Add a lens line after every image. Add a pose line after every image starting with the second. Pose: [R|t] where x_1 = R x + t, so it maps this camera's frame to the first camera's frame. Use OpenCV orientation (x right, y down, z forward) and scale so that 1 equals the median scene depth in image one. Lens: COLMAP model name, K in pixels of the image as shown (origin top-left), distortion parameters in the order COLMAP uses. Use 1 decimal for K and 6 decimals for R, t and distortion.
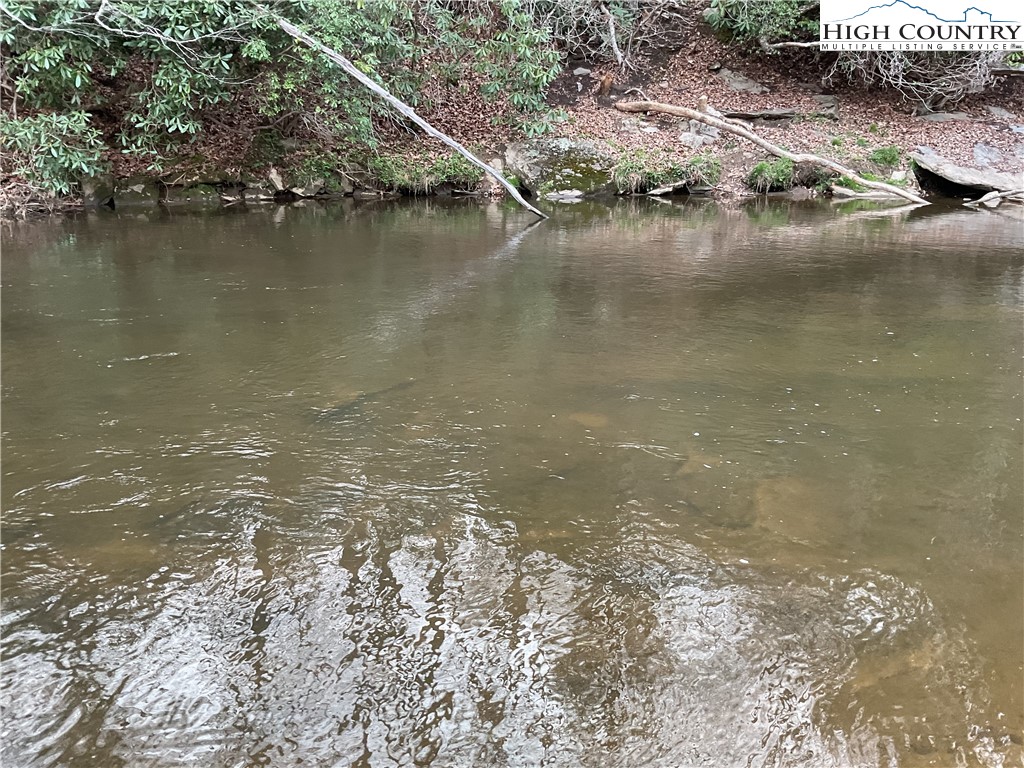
lens RADIAL K [[844.8, 0, 506.0], [0, 844.8, 380.8], [0, 0, 1]] dist [0.114704, -0.204899]
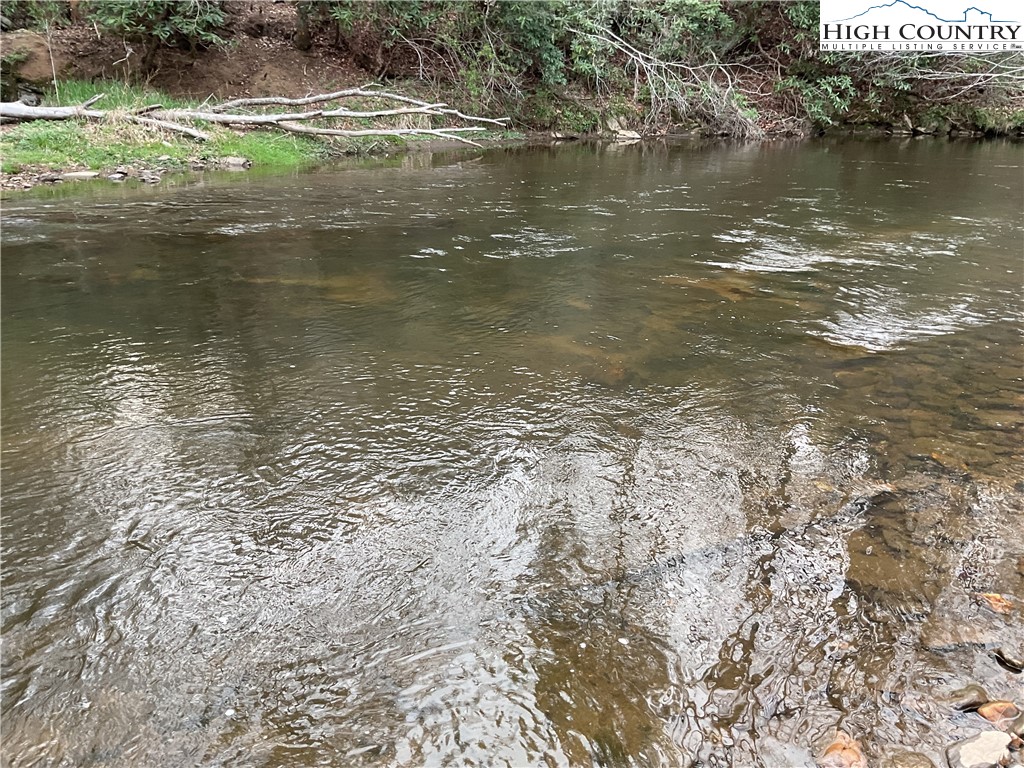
lens RADIAL K [[844.8, 0, 506.0], [0, 844.8, 380.8], [0, 0, 1]] dist [0.114704, -0.204899]
pose [[0.975573, 0.091610, -0.199663, -0.629727], [-0.084118, 0.995407, 0.045708, 0.228161], [0.202934, -0.027796, 0.978798, -0.703460]]
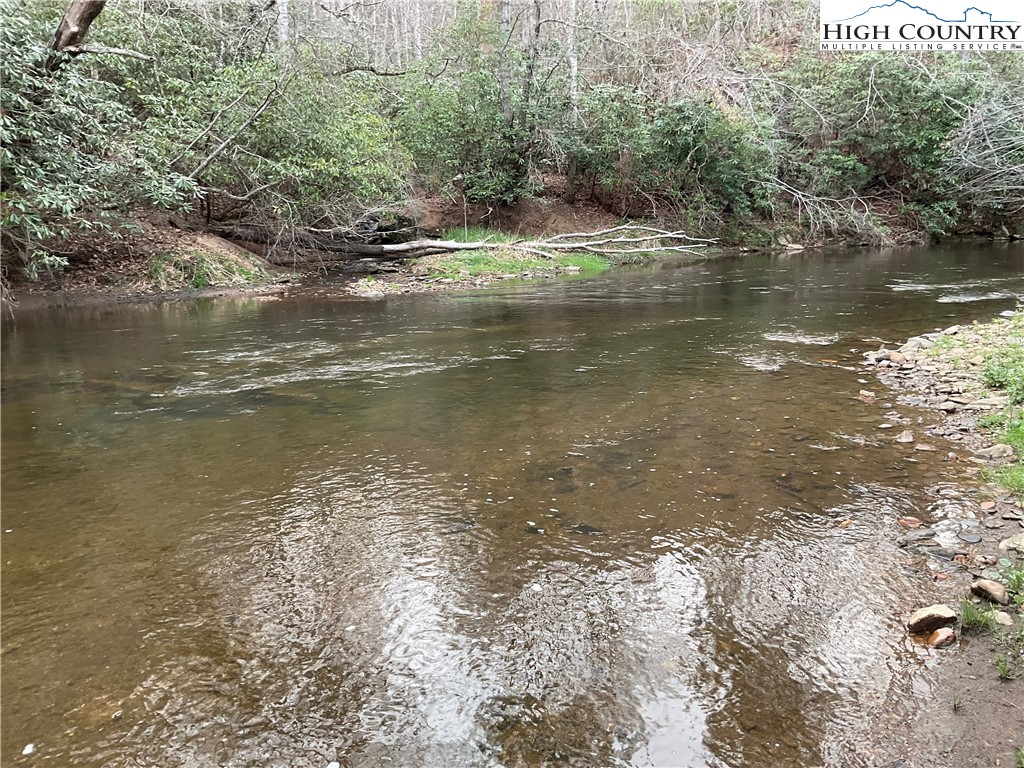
lens RADIAL K [[864.0, 0, 512.0], [0, 864.0, 384.0], [0, 0, 1]] dist [0.100142, -0.191255]
pose [[0.942981, 0.040342, -0.330393, -0.684542], [-0.074621, 0.992984, -0.091731, 0.421523], [0.324374, 0.111155, 0.939375, -1.354674]]
